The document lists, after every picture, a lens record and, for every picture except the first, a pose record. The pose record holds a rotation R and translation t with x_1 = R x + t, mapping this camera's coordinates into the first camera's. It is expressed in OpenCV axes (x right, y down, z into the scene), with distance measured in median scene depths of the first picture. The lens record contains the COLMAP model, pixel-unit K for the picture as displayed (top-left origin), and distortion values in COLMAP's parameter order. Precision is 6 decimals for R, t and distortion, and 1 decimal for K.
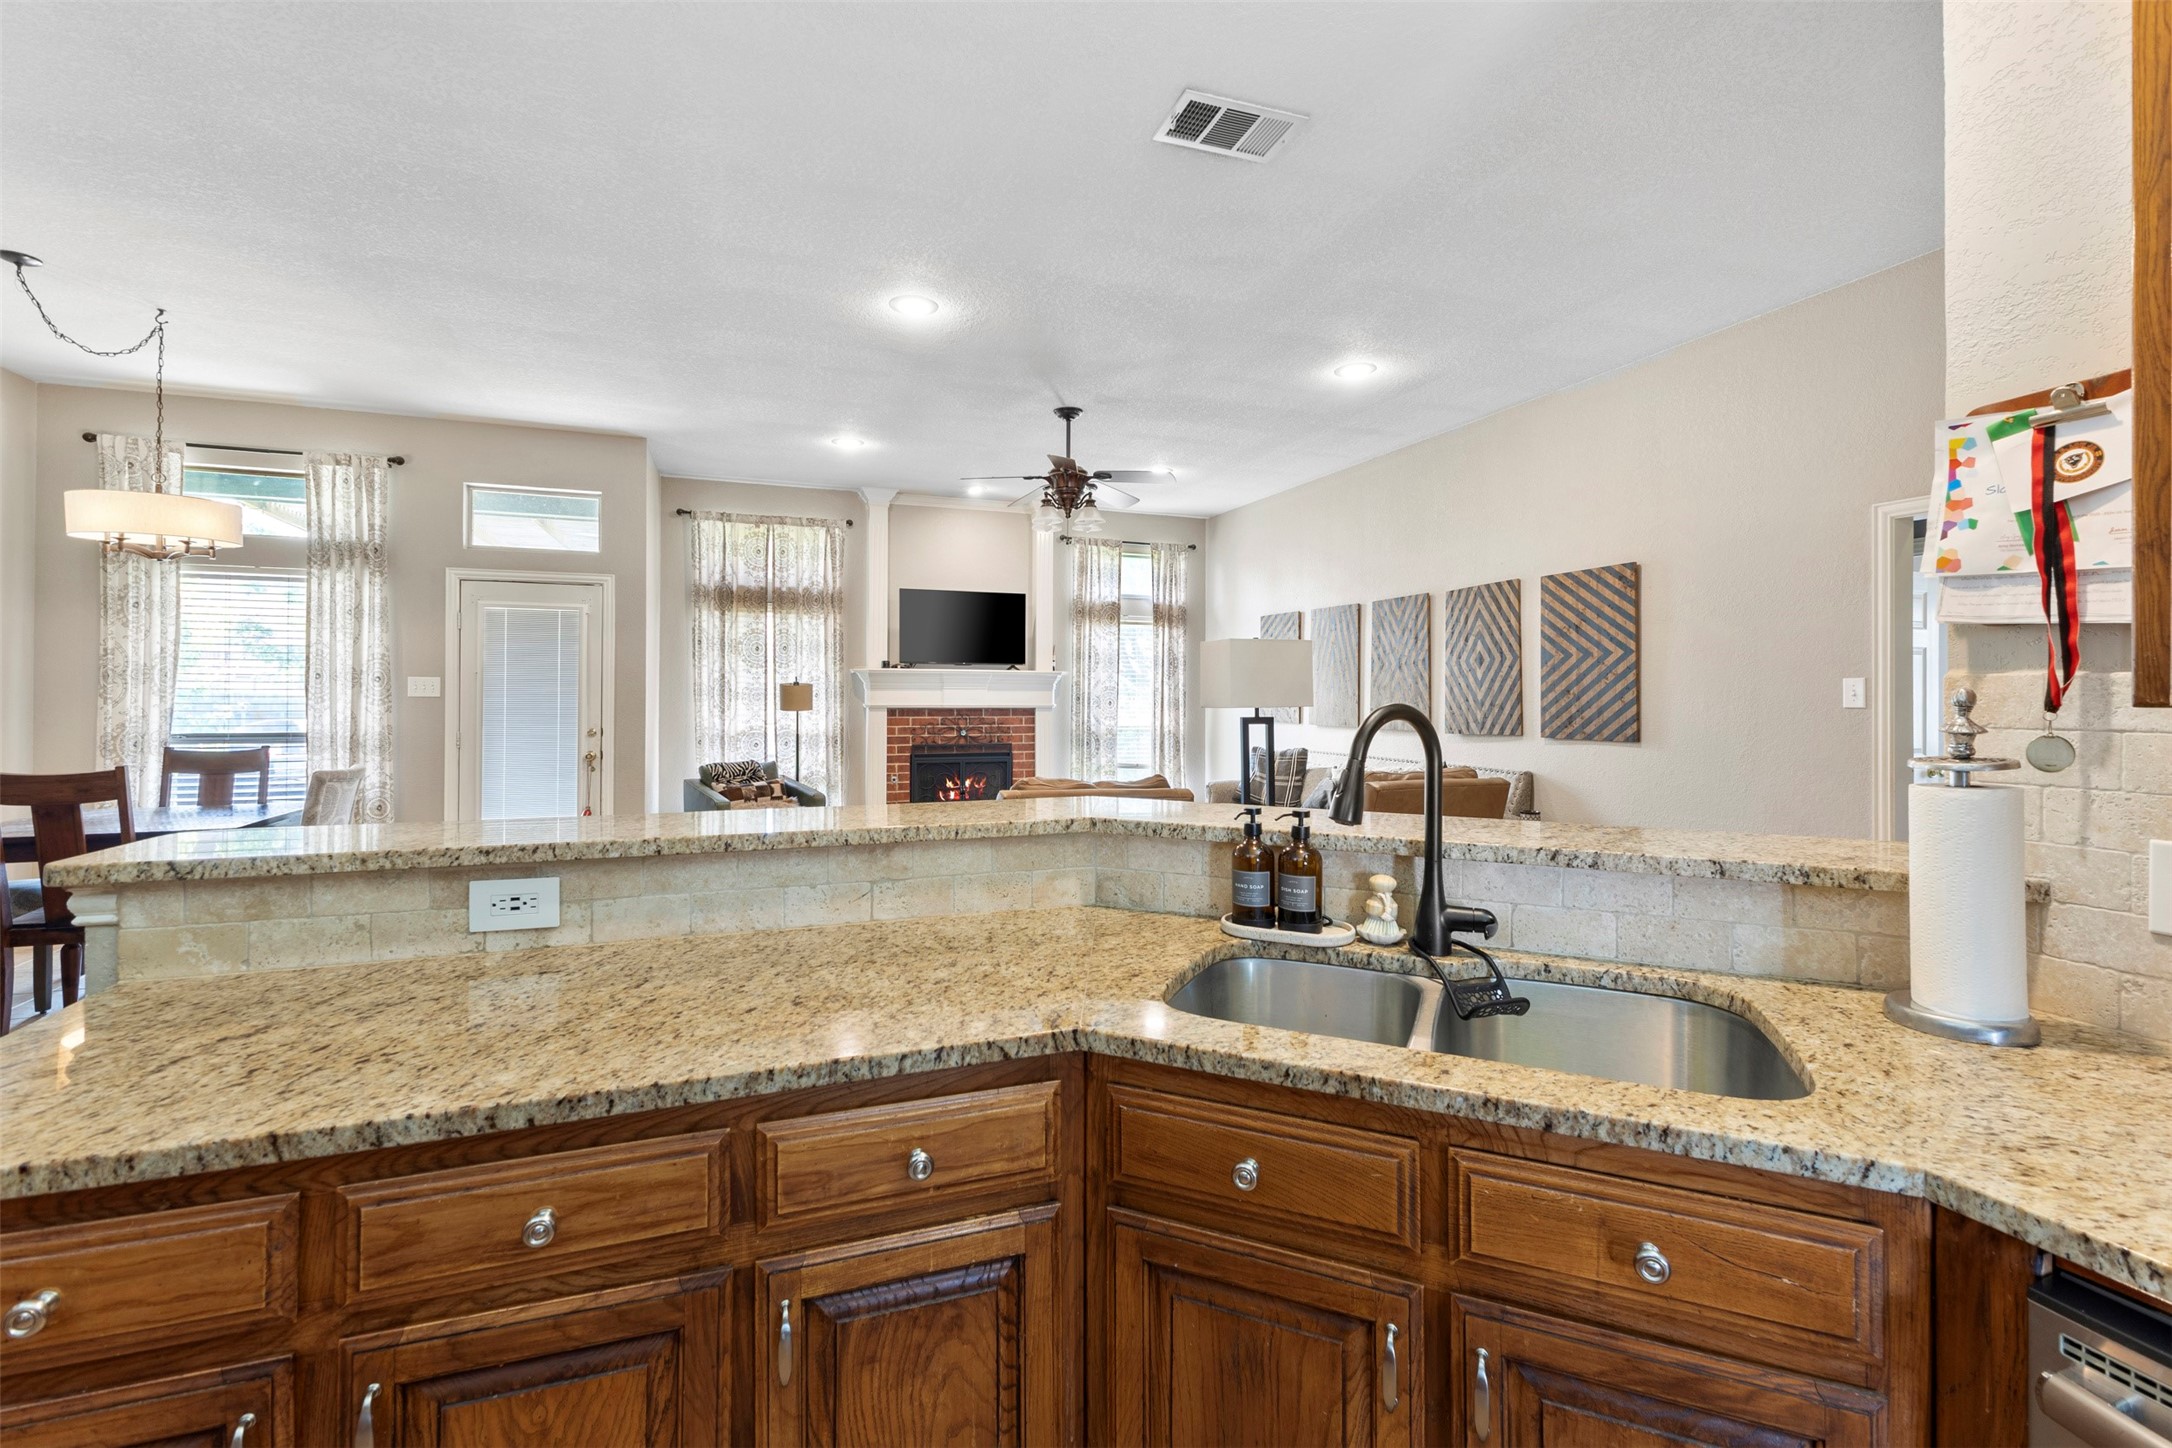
lens RADIAL K [[939.0, 0, 1081.9], [0, 939.0, 689.6], [0, 0, 1]] dist [0.007552, -0.000964]
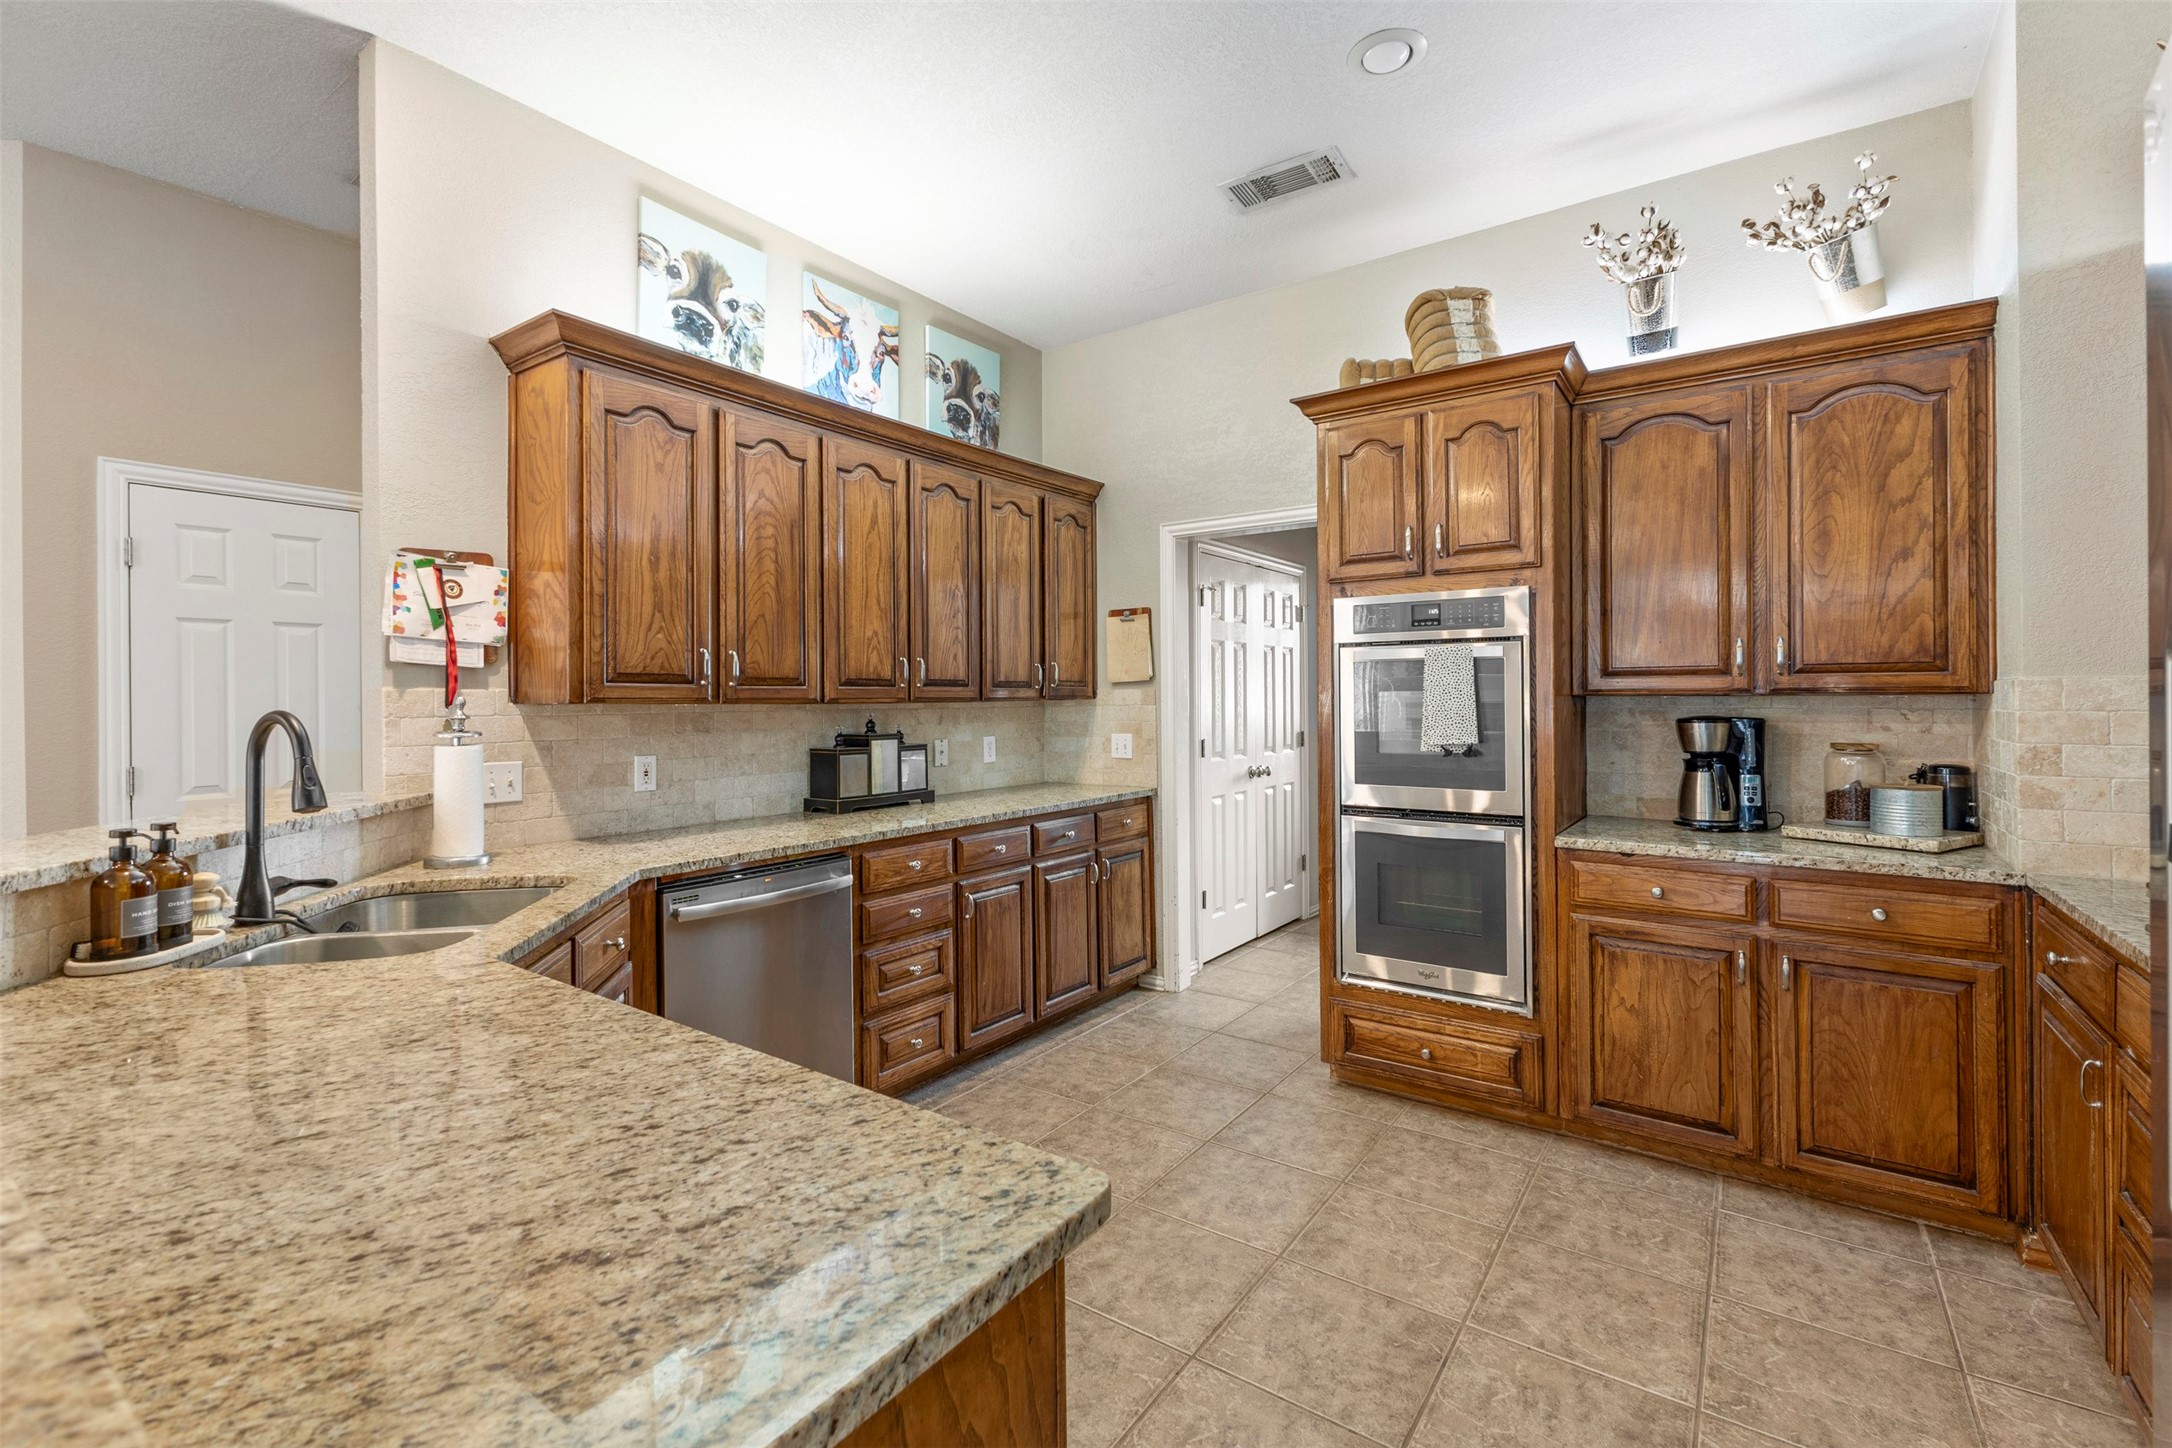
lens RADIAL K [[939.0, 0, 1091.2], [0, 939.0, 706.0], [0, 0, 1]] dist [0.007552, -0.000964]
pose [[-0.557126, -0.007691, 0.830392, -0.360734], [0.003588, 0.999925, 0.011668, -0.000295], [-0.830420, 0.009480, -0.557057, 0.242467]]
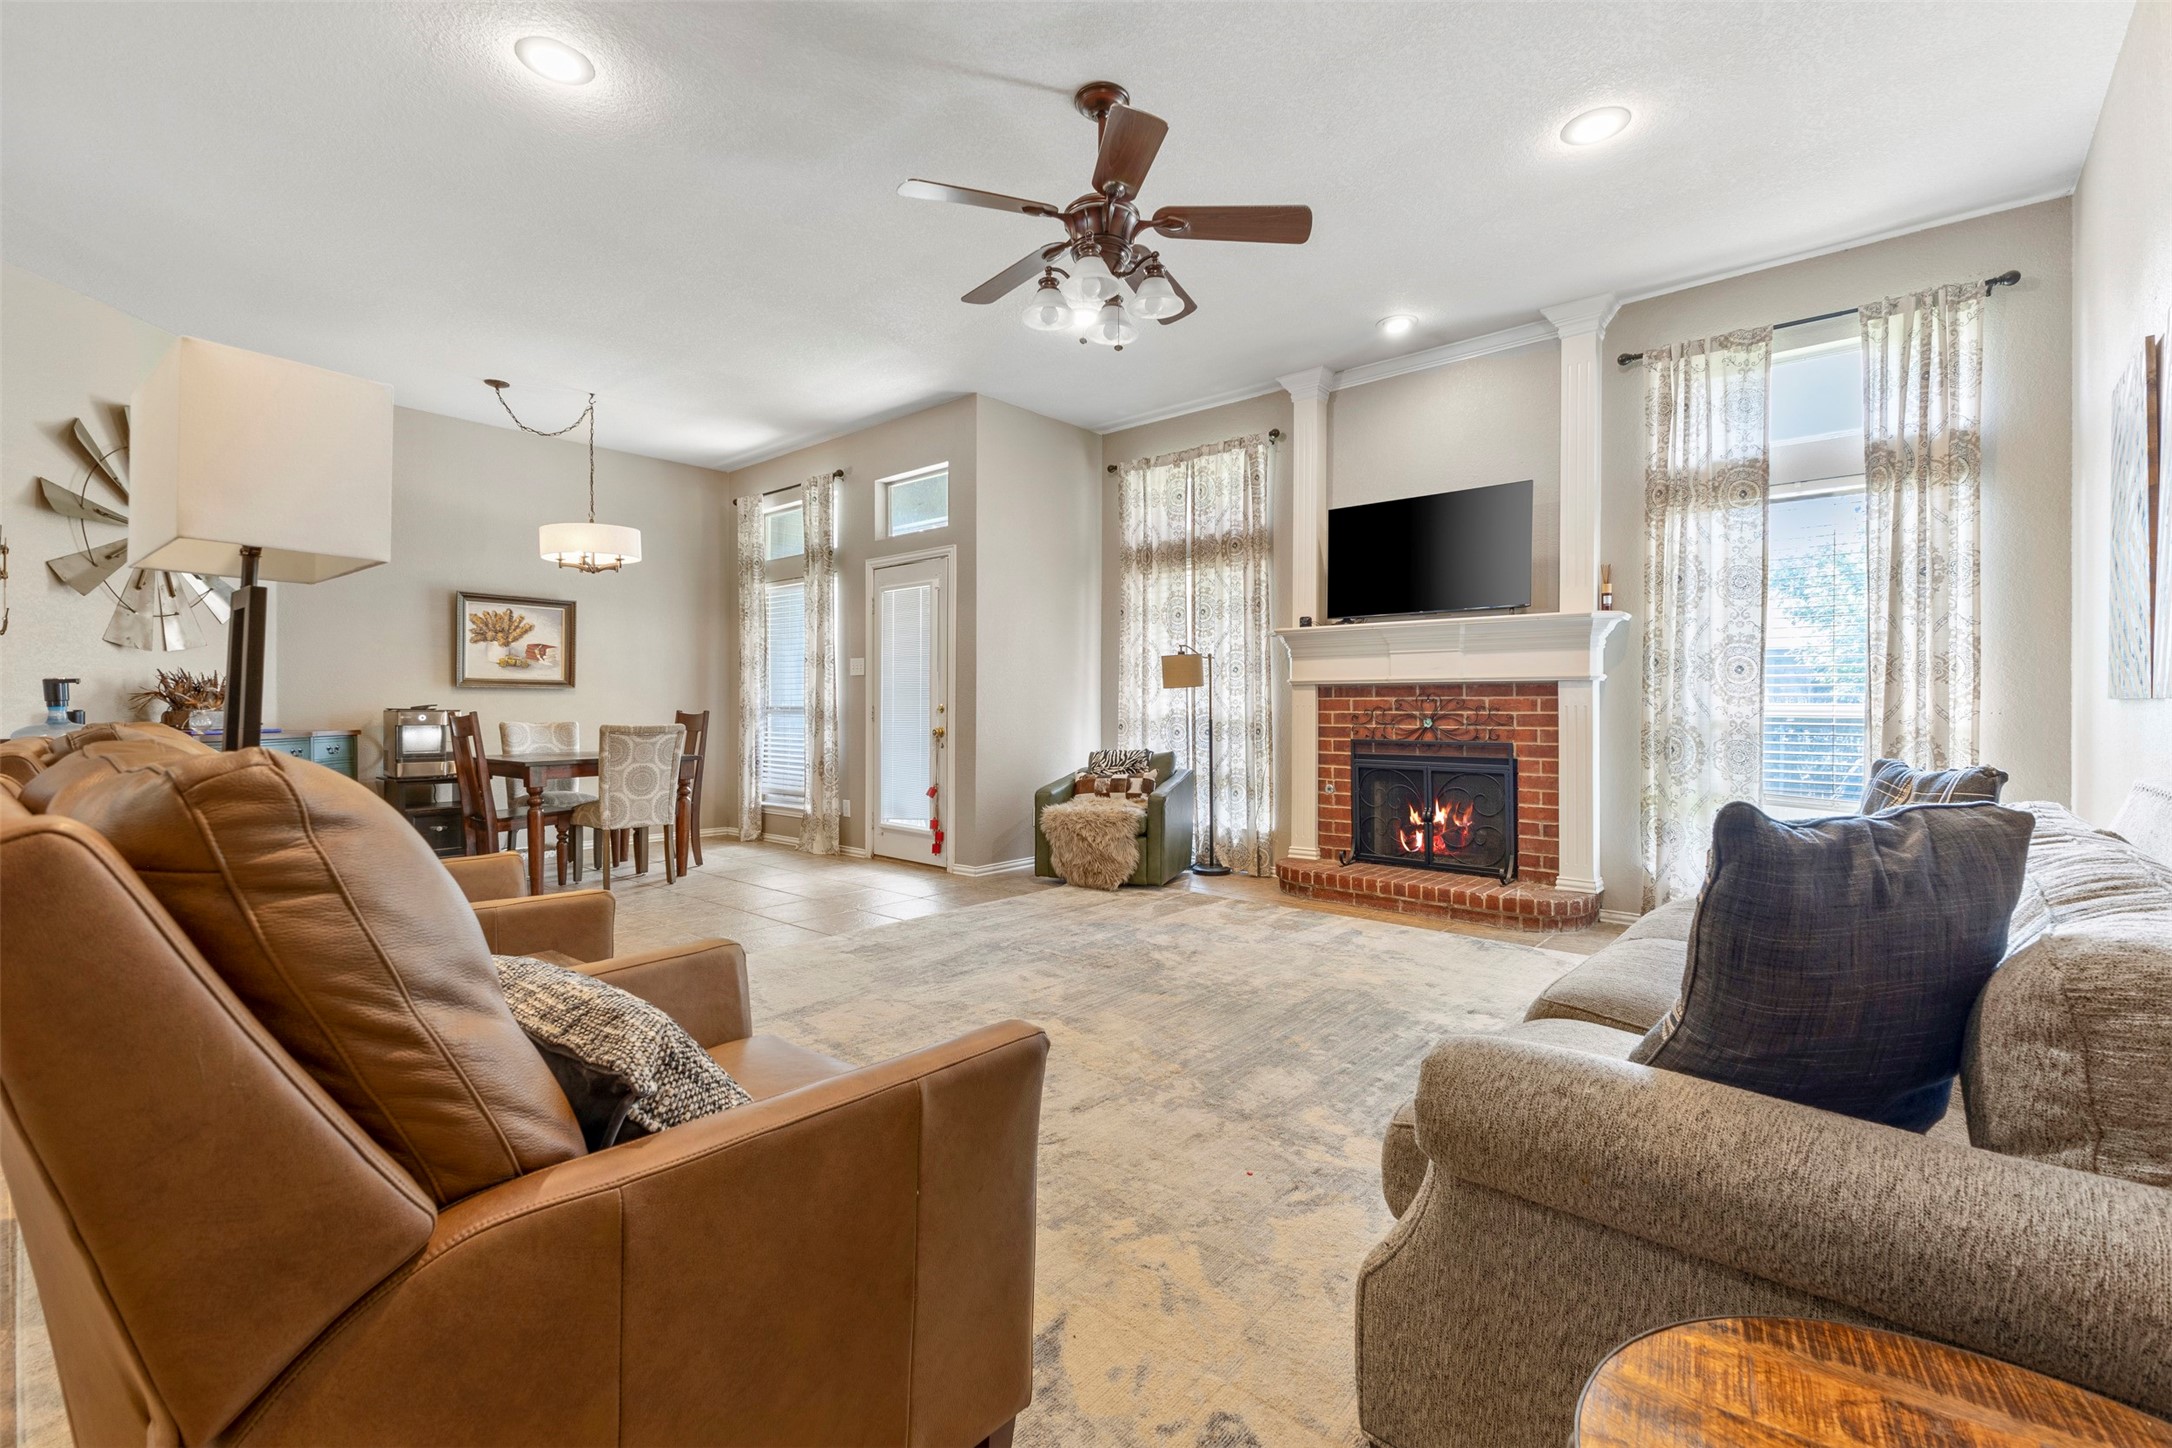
lens RADIAL K [[939.0, 0, 1093.2], [0, 939.0, 707.8], [0, 0, 1]] dist [0.007552, -0.000964]
pose [[0.481391, -0.003989, -0.876497, 0.524949], [0.003850, 0.999990, -0.002437, 0.060823], [0.876497, -0.002201, 0.481402, 0.839341]]
